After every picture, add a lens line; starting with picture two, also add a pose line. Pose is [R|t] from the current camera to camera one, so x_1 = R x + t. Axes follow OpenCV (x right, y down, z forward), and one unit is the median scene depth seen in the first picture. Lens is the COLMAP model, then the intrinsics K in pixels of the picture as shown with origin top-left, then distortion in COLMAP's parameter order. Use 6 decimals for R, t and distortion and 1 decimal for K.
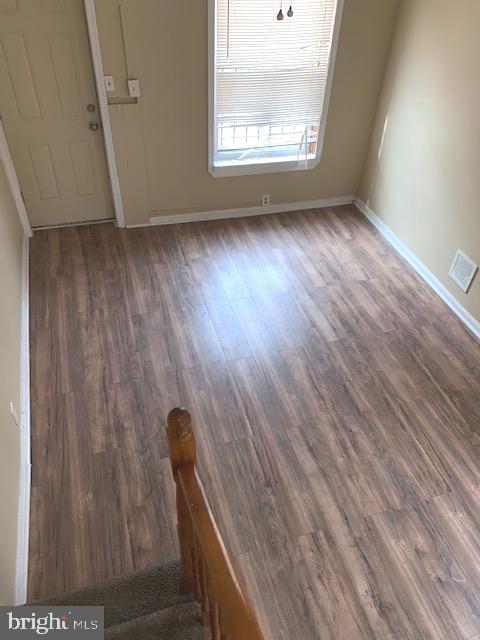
lens RADIAL K [[483.9, 0, 244.6], [0, 483.9, 317.7], [0, 0, 1]] dist [0.008385, -0.034235]
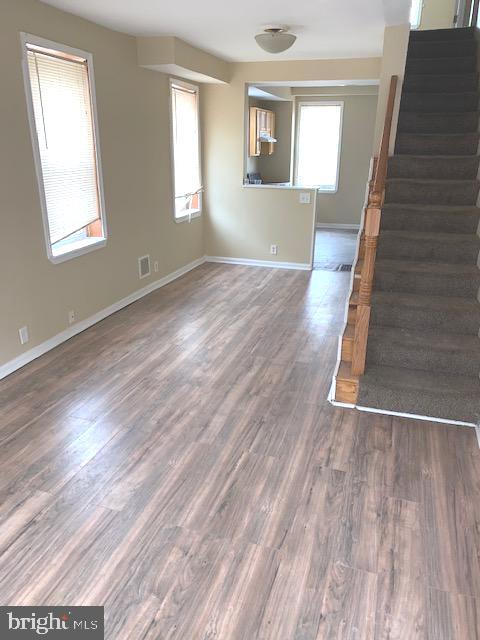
lens RADIAL K [[483.9, 0, 240.7], [0, 483.9, 317.0], [0, 0, 1]] dist [0.008385, -0.034235]
pose [[-0.818808, -0.250743, 0.516413, -0.372801], [0.338922, 0.514912, 0.787399, -0.594589], [-0.463342, 0.819752, -0.336632, 1.046084]]
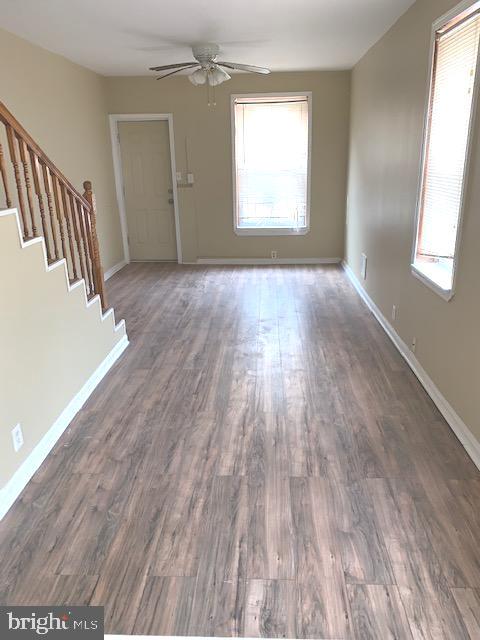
lens RADIAL K [[483.9, 0, 242.6], [0, 483.9, 322.0], [0, 0, 1]] dist [0.008385, -0.034235]
pose [[0.935951, 0.051609, -0.348328, 0.752303], [-0.185940, 0.912482, -0.364421, 0.788402], [0.299036, 0.405849, 0.863634, -0.362896]]
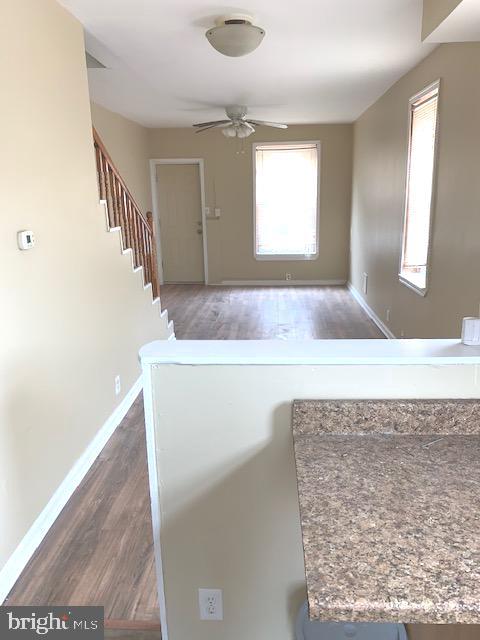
lens RADIAL K [[483.9, 0, 243.1], [0, 483.9, 324.4], [0, 0, 1]] dist [0.008385, -0.034235]
pose [[0.930696, 0.032542, -0.364344, 0.821848], [-0.196581, 0.884474, -0.423157, 1.037850], [0.308483, 0.465453, 0.829573, -0.627188]]
